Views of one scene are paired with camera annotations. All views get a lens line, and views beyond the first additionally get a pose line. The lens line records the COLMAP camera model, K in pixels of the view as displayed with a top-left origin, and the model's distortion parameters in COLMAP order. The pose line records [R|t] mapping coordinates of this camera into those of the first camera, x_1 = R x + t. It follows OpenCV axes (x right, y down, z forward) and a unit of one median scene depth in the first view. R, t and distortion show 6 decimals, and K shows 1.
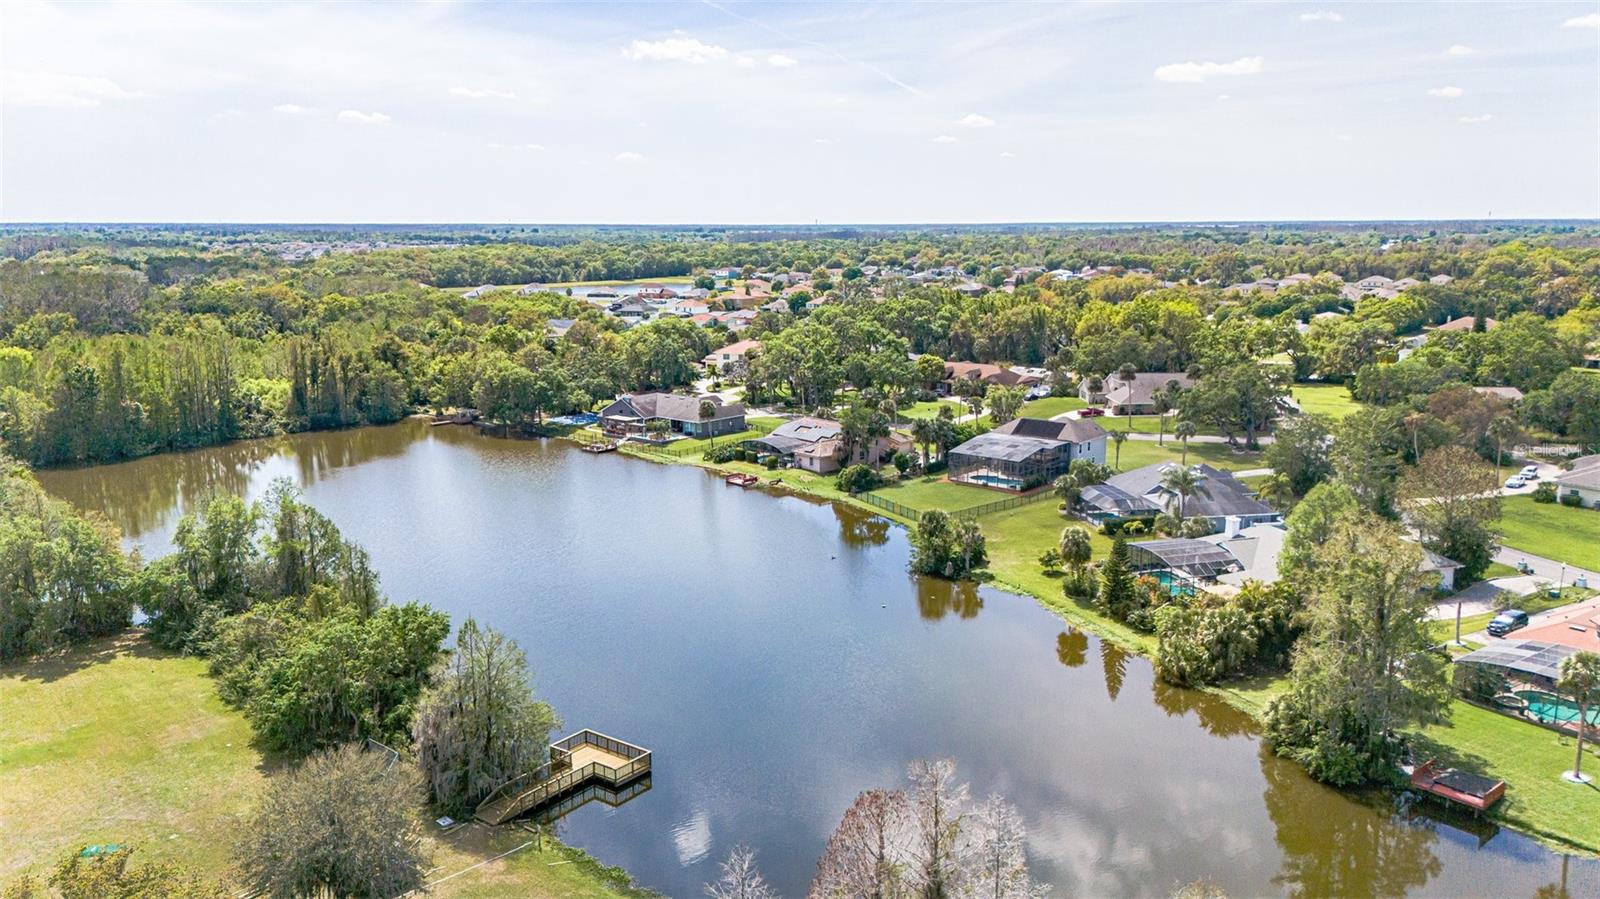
lens RADIAL K [[1213.2, 0, 804.5], [0, 1213.2, 452.8], [0, 0, 1]] dist [0.062431, -0.059622]
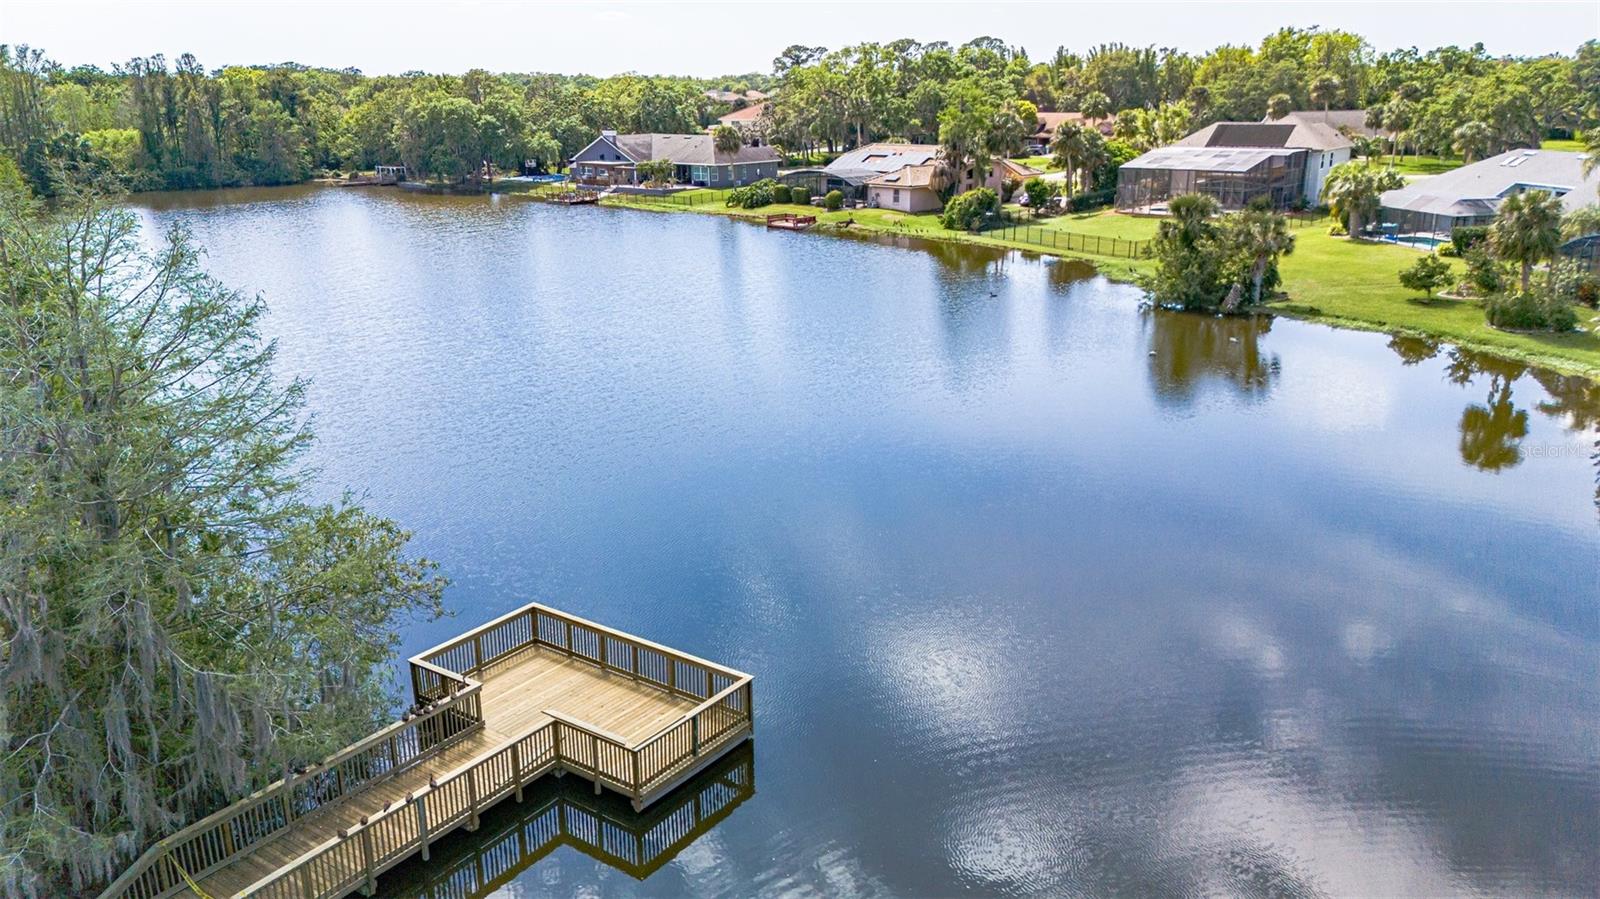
lens RADIAL K [[1213.2, 0, 797.9], [0, 1213.2, 446.8], [0, 0, 1]] dist [0.062431, -0.059622]
pose [[0.999909, -0.010237, 0.008767, -0.044501], [0.009288, 0.994714, 0.102264, 0.060947], [-0.009768, -0.102173, 0.994719, 0.271450]]
